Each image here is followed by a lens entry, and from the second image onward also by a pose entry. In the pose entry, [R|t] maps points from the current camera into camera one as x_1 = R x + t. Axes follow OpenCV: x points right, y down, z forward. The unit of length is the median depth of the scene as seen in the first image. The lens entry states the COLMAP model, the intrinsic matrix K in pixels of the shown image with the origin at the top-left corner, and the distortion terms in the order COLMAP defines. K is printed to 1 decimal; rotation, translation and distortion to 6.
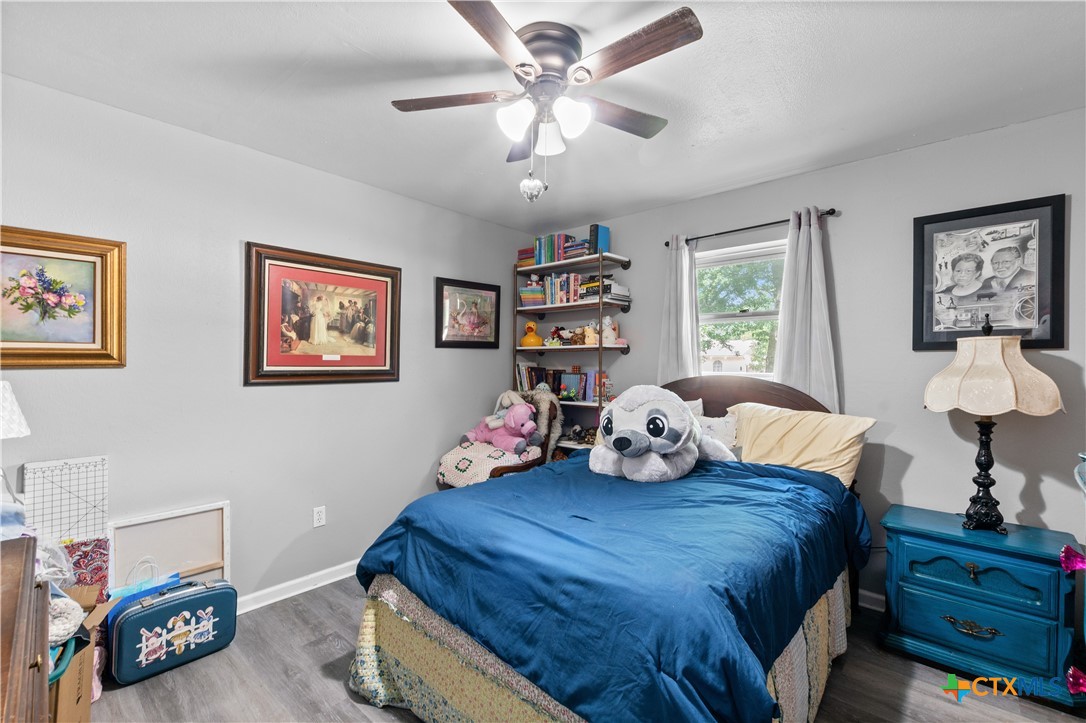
lens RADIAL K [[471.6, 0, 544.2], [0, 471.6, 360.0], [0, 0, 1]] dist [0.006496, -0.001823]
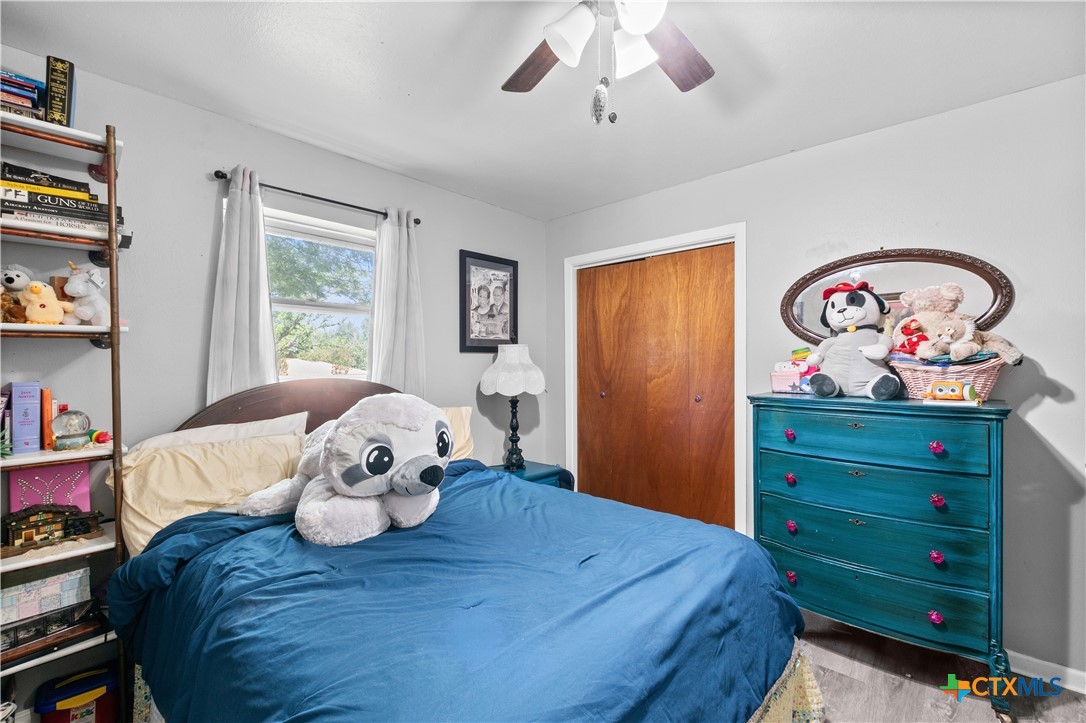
lens RADIAL K [[471.6, 0, 544.6], [0, 471.6, 363.4], [0, 0, 1]] dist [0.006496, -0.001823]
pose [[0.006184, -0.006159, 0.999962, -0.542918], [-0.001599, 0.999980, 0.006169, 0.003140], [-0.999980, -0.001637, 0.006174, 0.822569]]
